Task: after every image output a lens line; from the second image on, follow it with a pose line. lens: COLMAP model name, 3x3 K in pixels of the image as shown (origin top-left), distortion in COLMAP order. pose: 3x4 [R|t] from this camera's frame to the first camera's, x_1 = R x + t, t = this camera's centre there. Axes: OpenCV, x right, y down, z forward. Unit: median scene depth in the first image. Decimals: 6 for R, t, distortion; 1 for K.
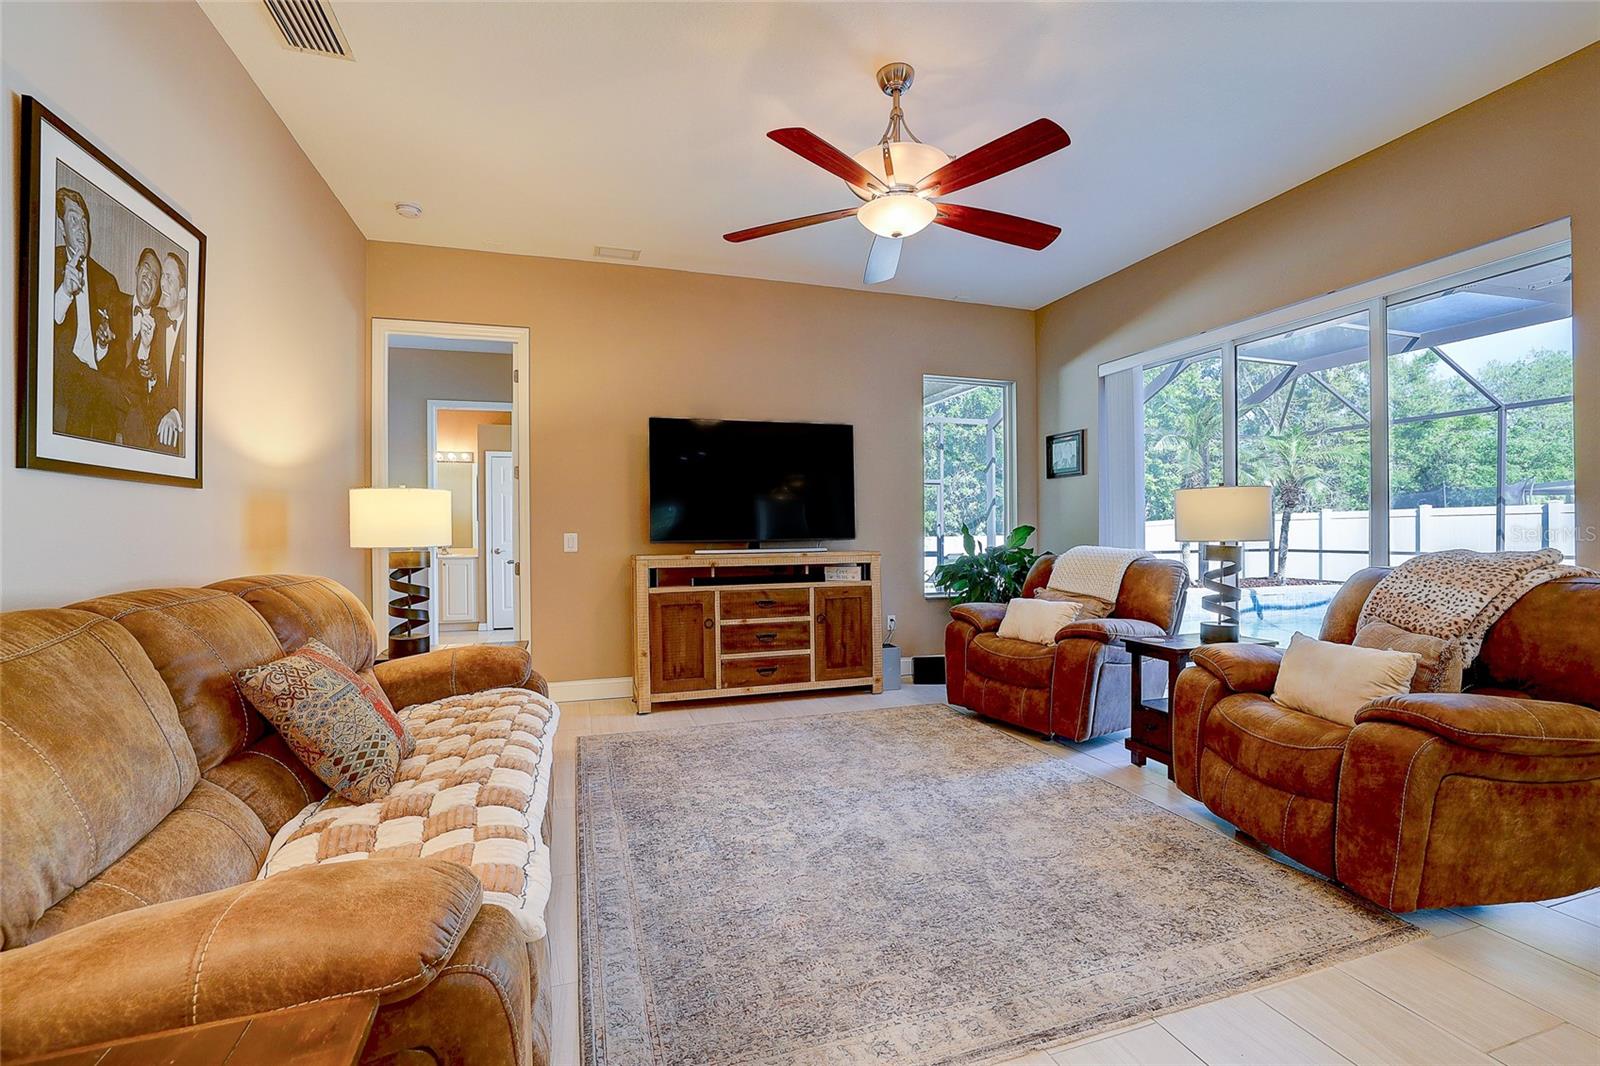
lens RADIAL K [[689.5, 0, 795.9], [0, 689.5, 530.4], [0, 0, 1]] dist [-0.047592, 0.019302]
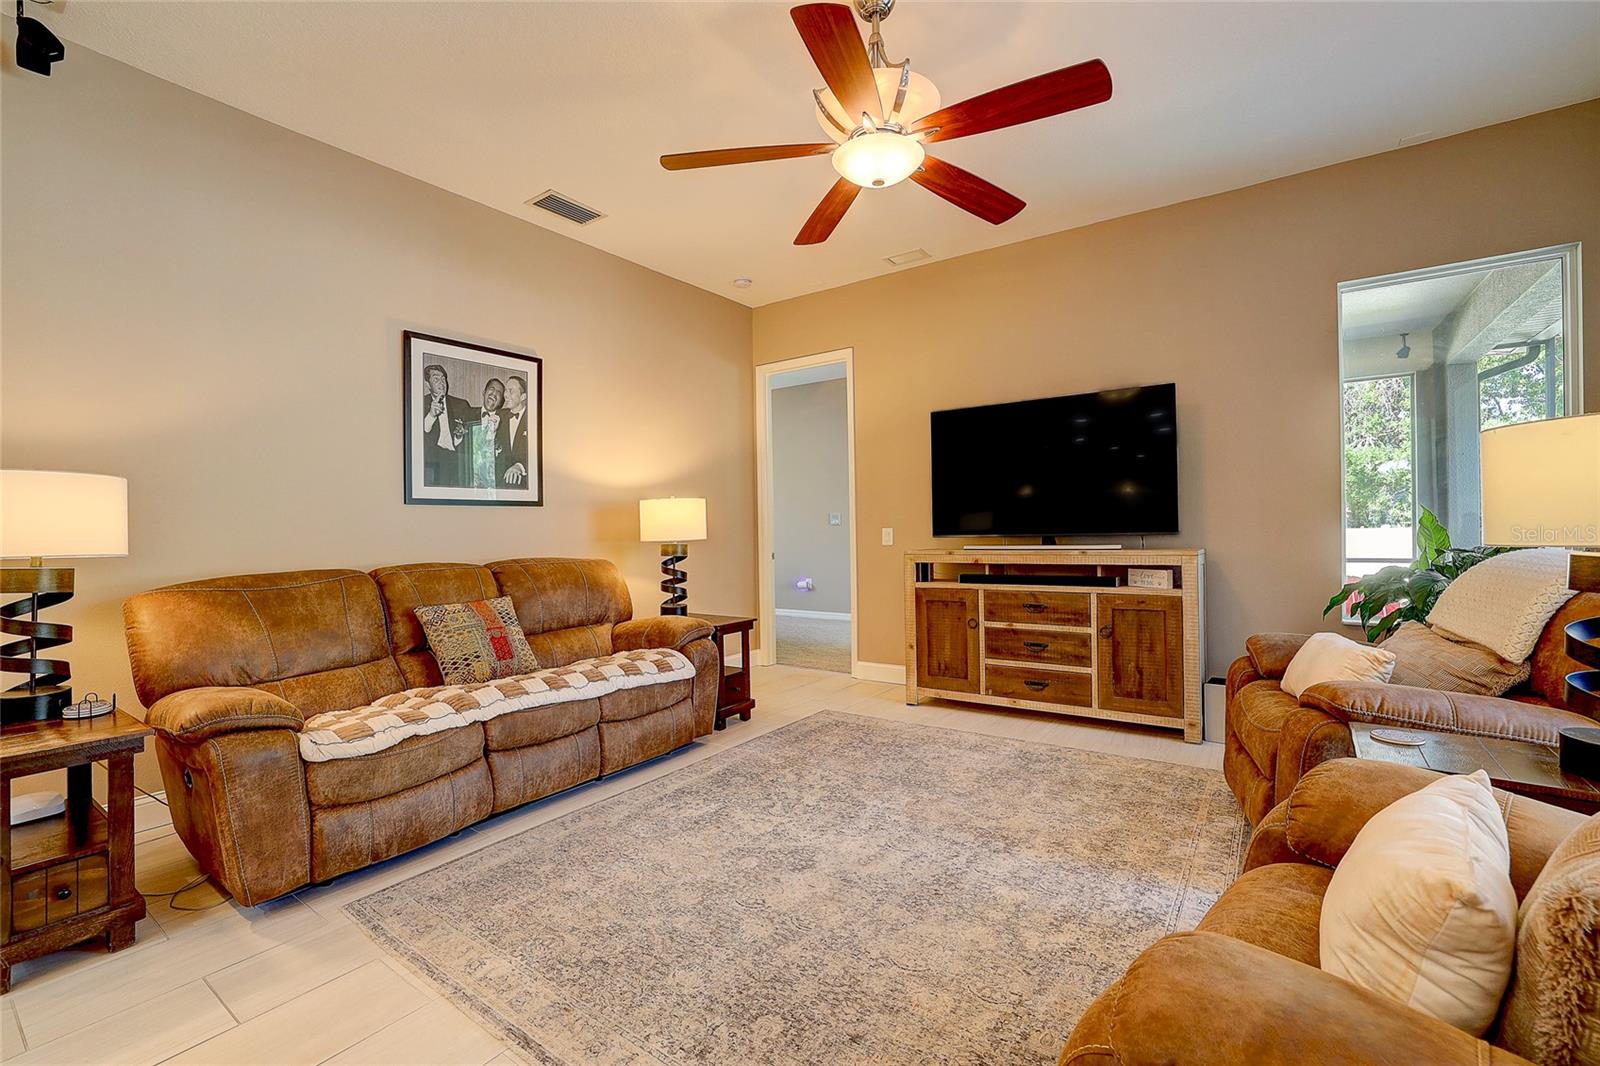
lens RADIAL K [[683.9, 0, 800.0], [0, 683.9, 533.0], [0, 0, 1]] dist [-0.044999, 0.017173]
pose [[0.602402, 0.000071, -0.798193, 0.474944], [0.014730, 0.999829, 0.011206, -0.002394], [0.798057, -0.018507, 0.602297, 0.251682]]
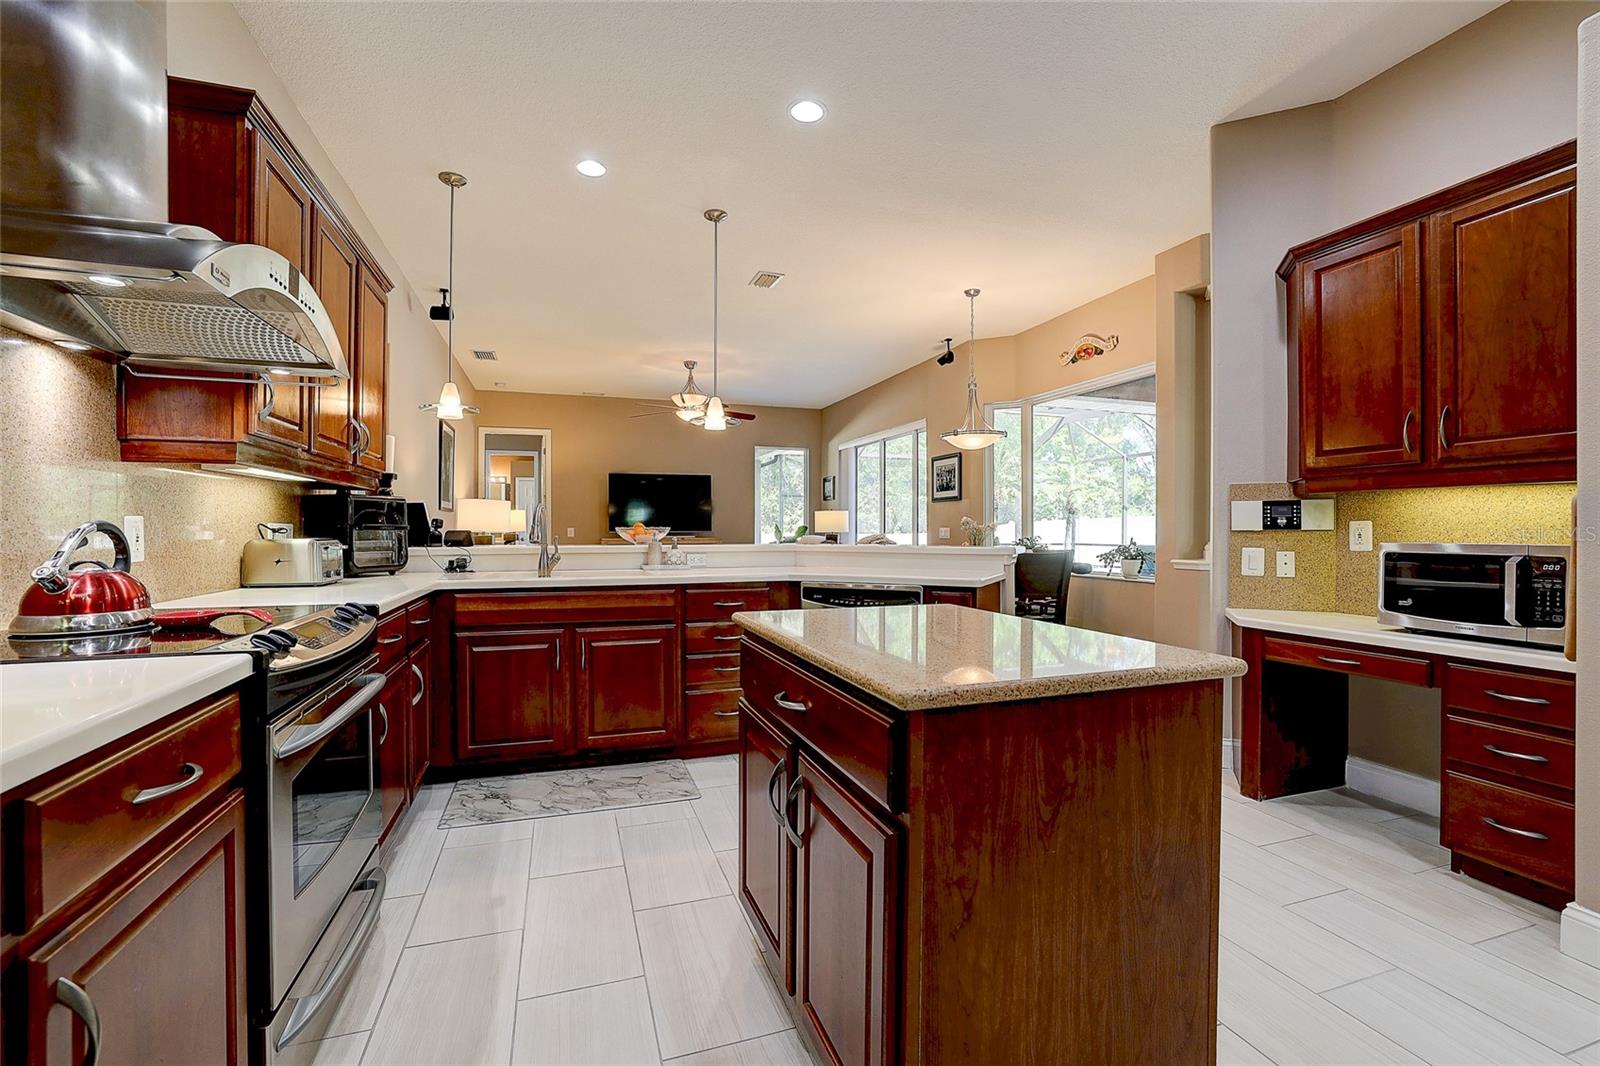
lens RADIAL K [[689.5, 0, 795.9], [0, 689.5, 530.4], [0, 0, 1]] dist [-0.047592, 0.019302]
pose [[0.999935, 0.005788, 0.009787, 0.346790], [-0.005841, 0.999968, 0.005436, -0.003243], [-0.009756, -0.005493, 0.999937, -1.133376]]
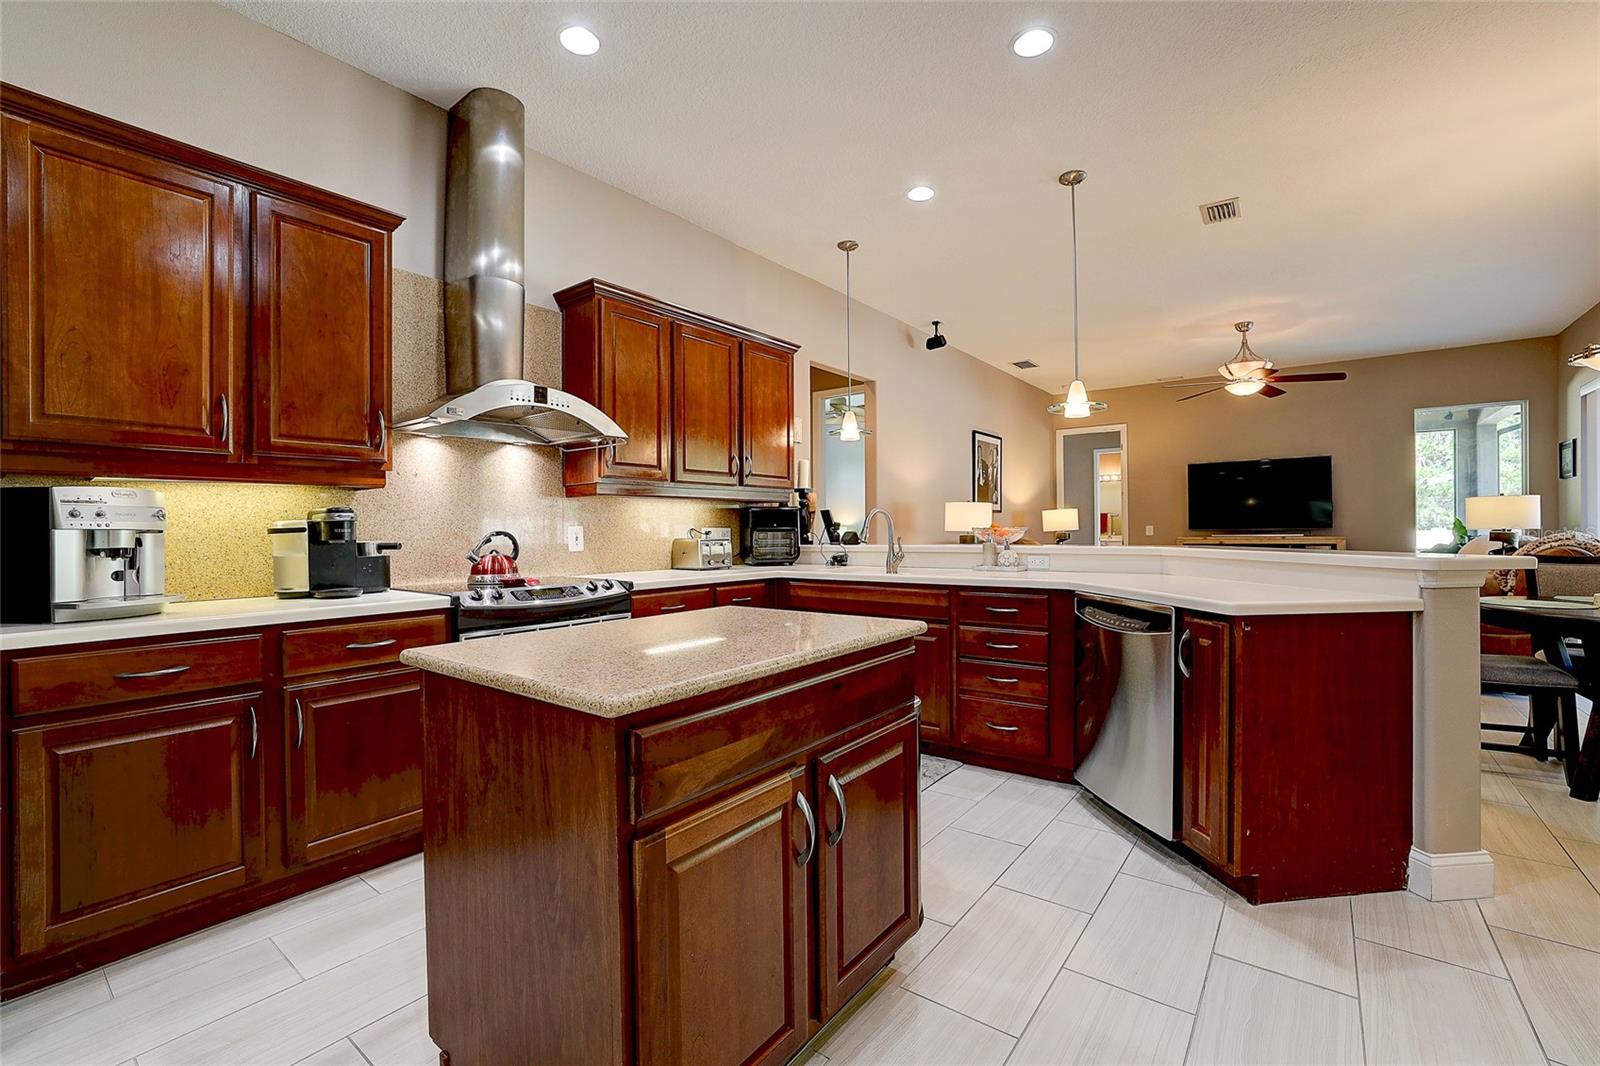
lens RADIAL K [[683.9, 0, 800.0], [0, 683.9, 533.0], [0, 0, 1]] dist [-0.044999, 0.017173]
pose [[0.566119, 0.005352, -0.824306, 0.726487], [0.008571, 0.999887, 0.012378, -0.007124], [0.824279, -0.014073, 0.566009, -0.946743]]
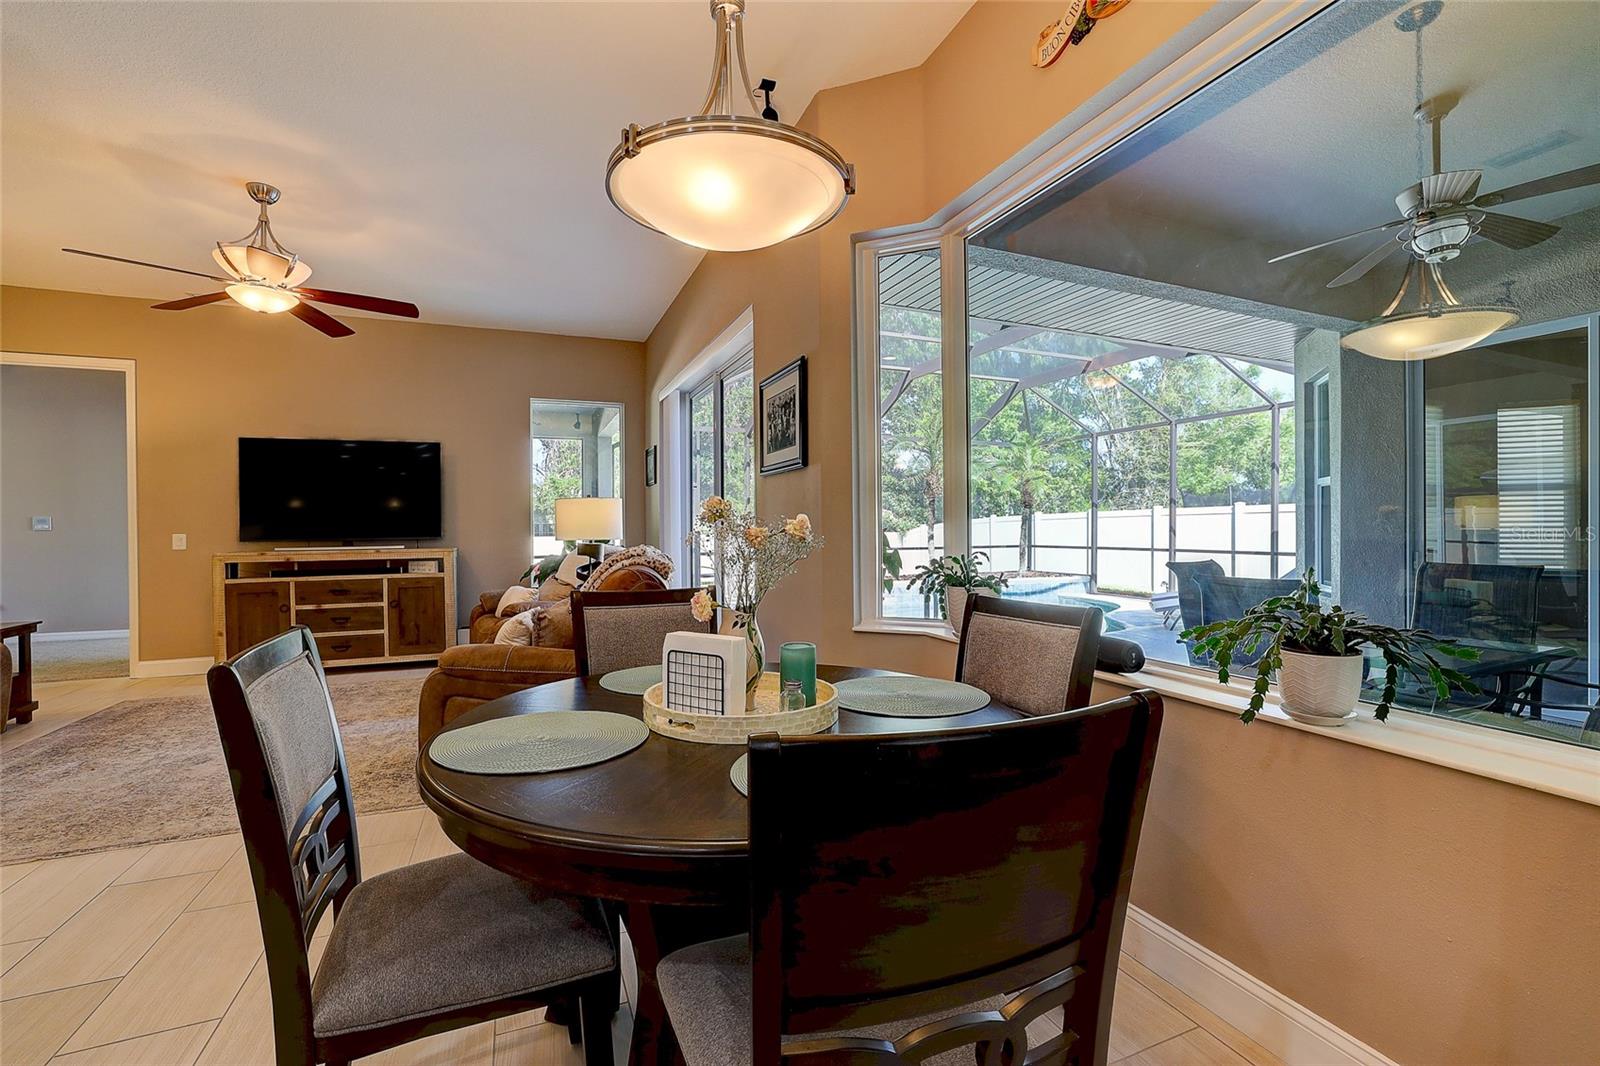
lens RADIAL K [[689.5, 0, 795.9], [0, 689.5, 530.4], [0, 0, 1]] dist [-0.047592, 0.019302]
pose [[0.996912, -0.002345, 0.078487, 0.674262], [0.001817, 0.999975, 0.006804, -0.007994], [-0.078501, -0.006640, 0.996892, -0.248670]]
